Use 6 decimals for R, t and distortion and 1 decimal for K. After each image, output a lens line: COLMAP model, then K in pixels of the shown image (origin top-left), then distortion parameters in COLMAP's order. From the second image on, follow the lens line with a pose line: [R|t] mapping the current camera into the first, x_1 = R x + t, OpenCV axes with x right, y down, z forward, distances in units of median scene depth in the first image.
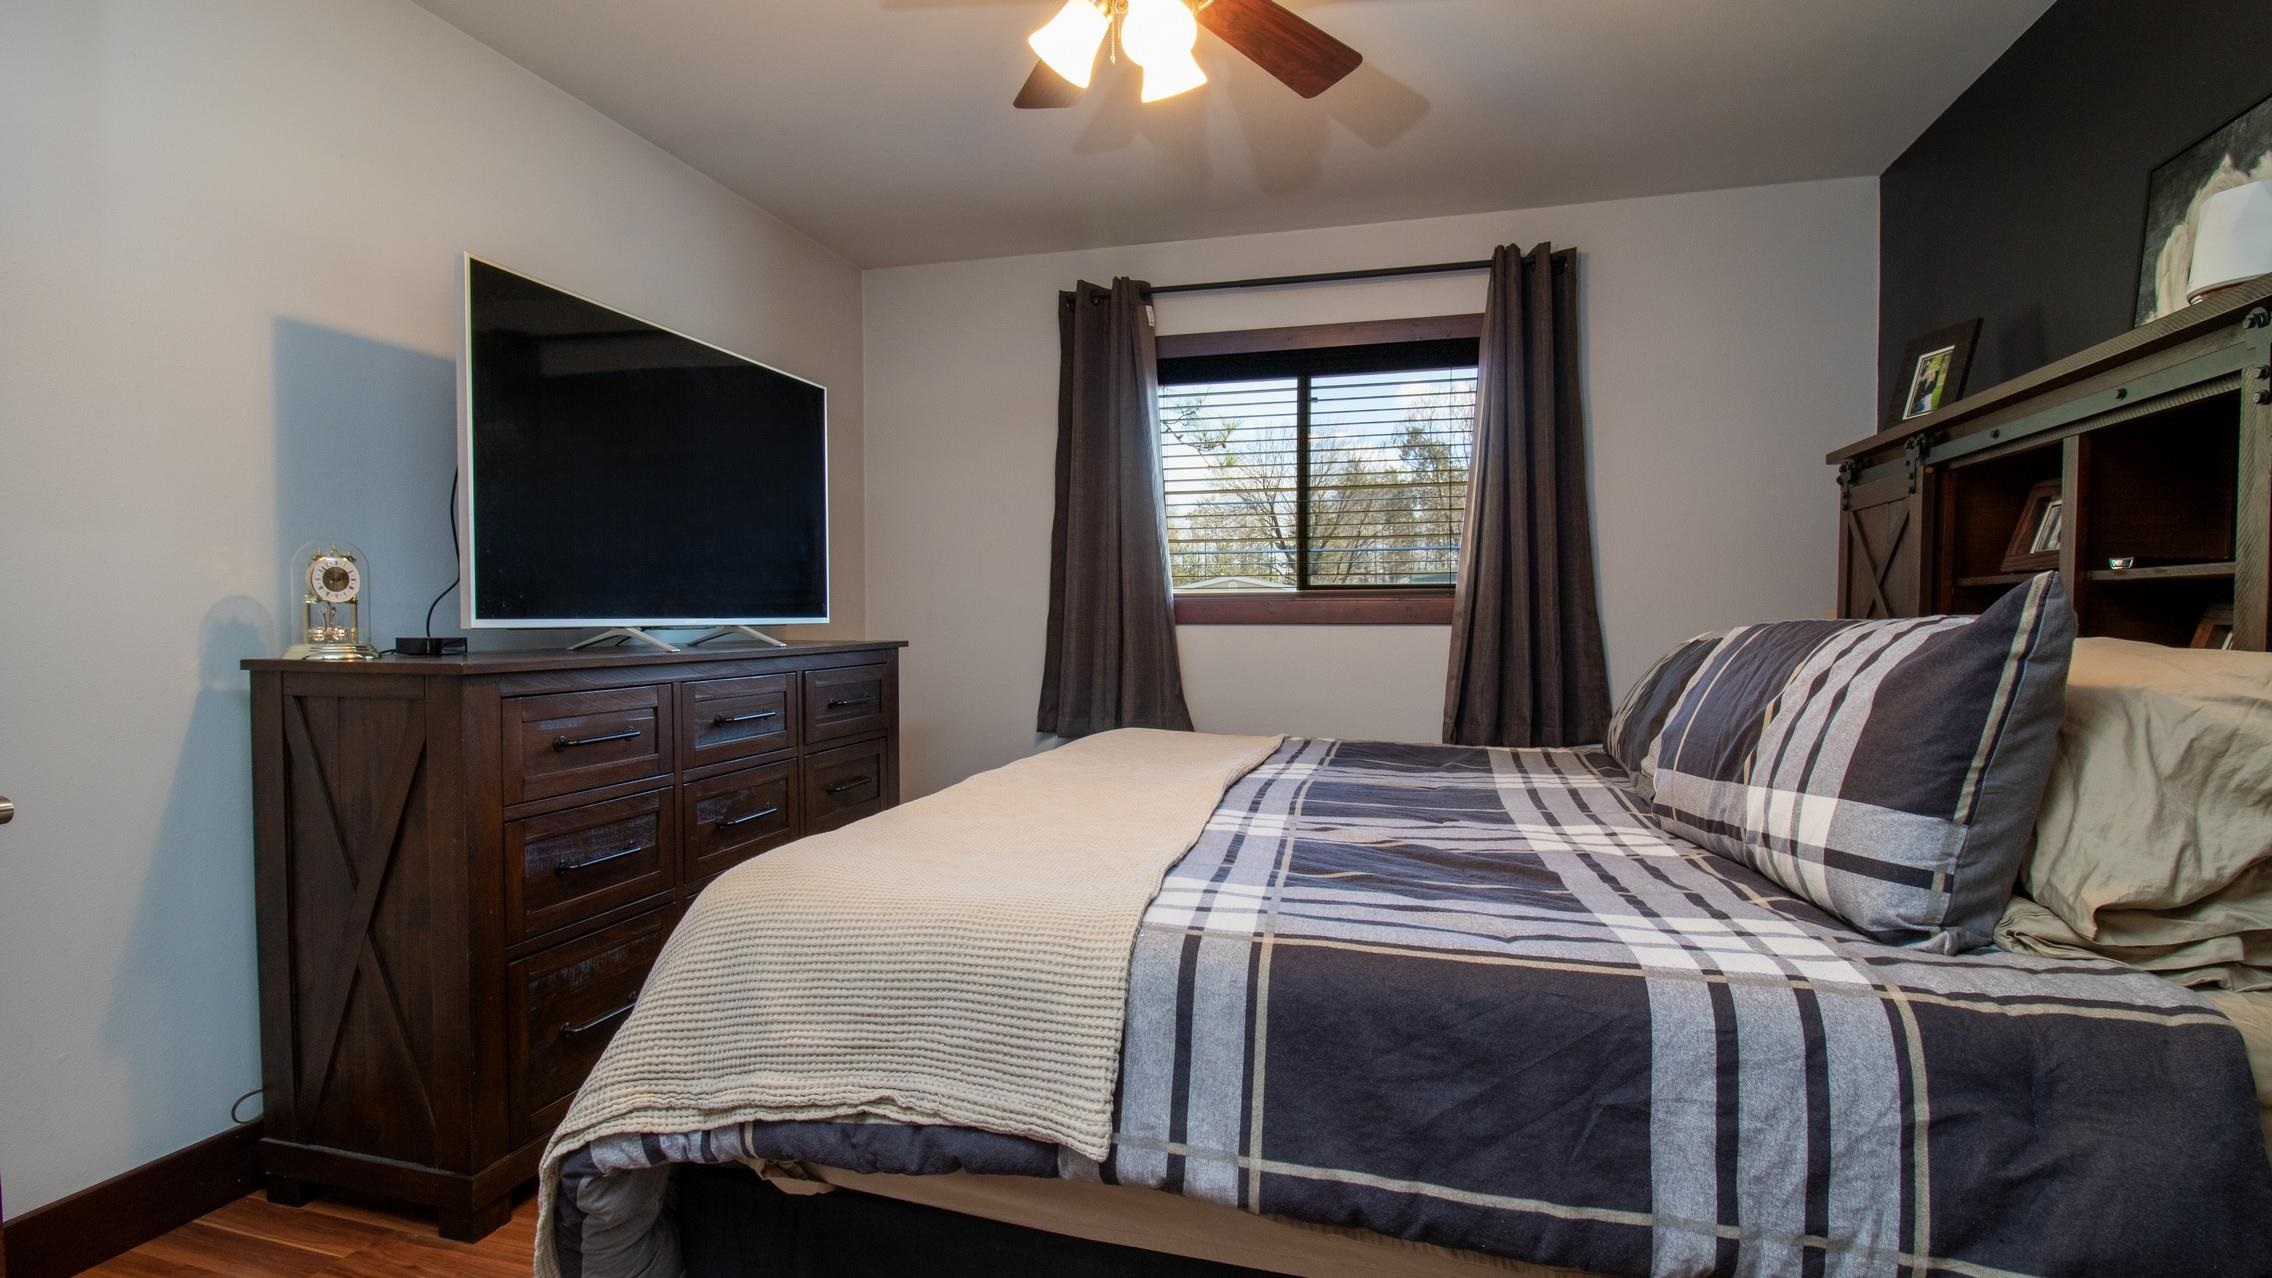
lens RADIAL K [[1069.6, 0, 1140.7], [0, 1069.6, 630.6], [0, 0, 1]] dist [-0.014639, -0.003064]
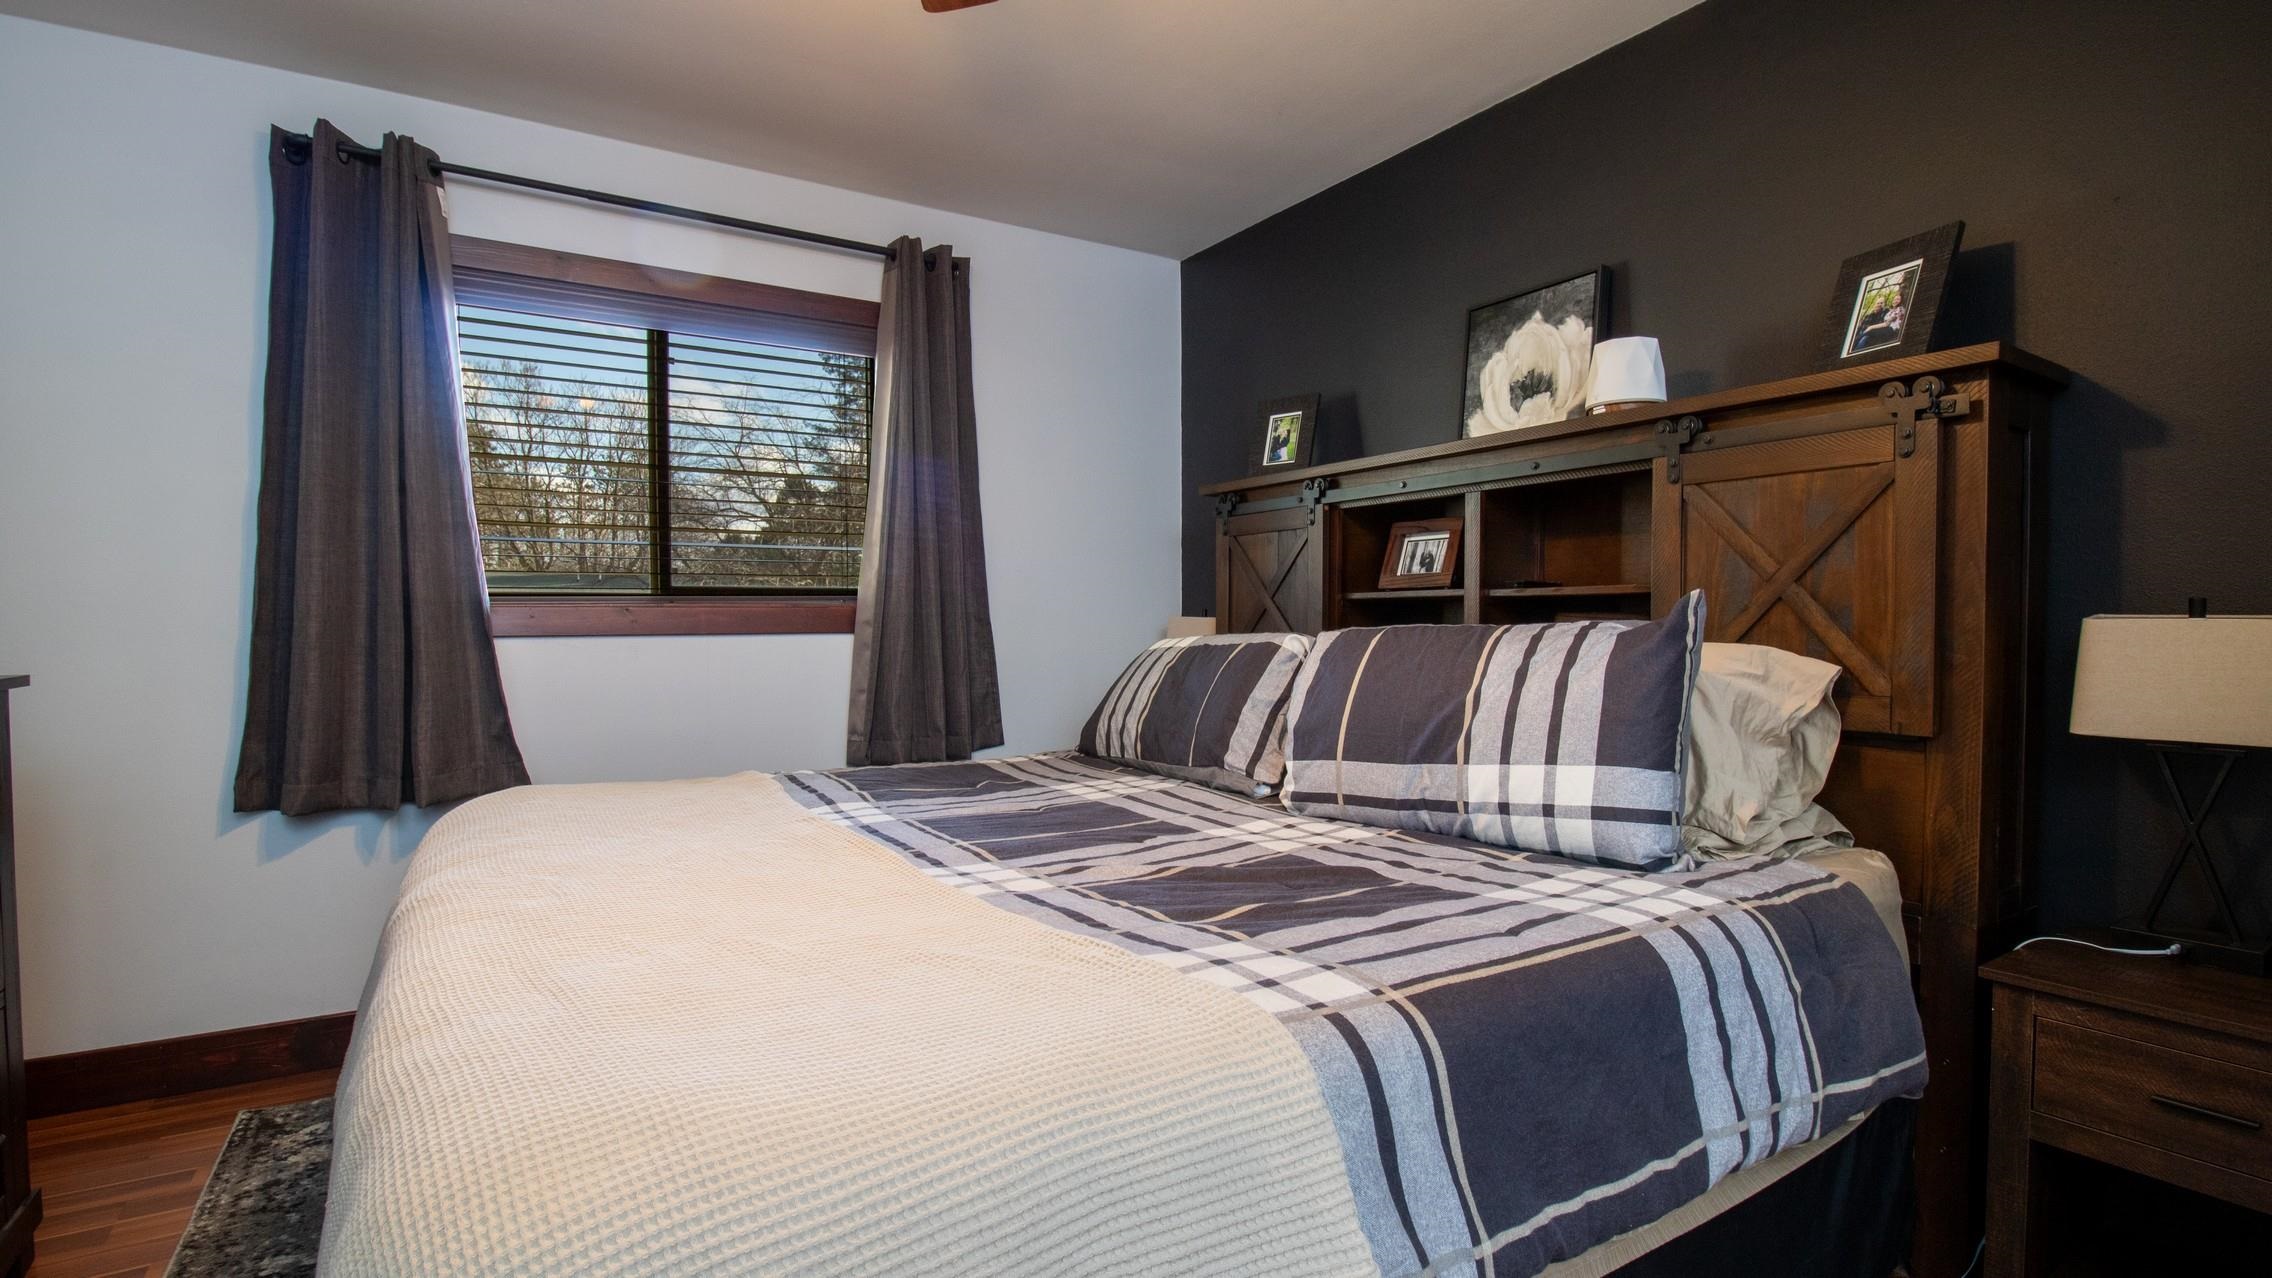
lens RADIAL K [[1069.6, 0, 1144.2], [0, 1069.6, 643.7], [0, 0, 1]] dist [-0.014639, -0.003064]
pose [[0.661020, -0.016819, 0.750180, -0.550432], [0.015579, 0.999841, 0.008688, -0.004977], [-0.750206, 0.005944, 0.661177, 0.482674]]
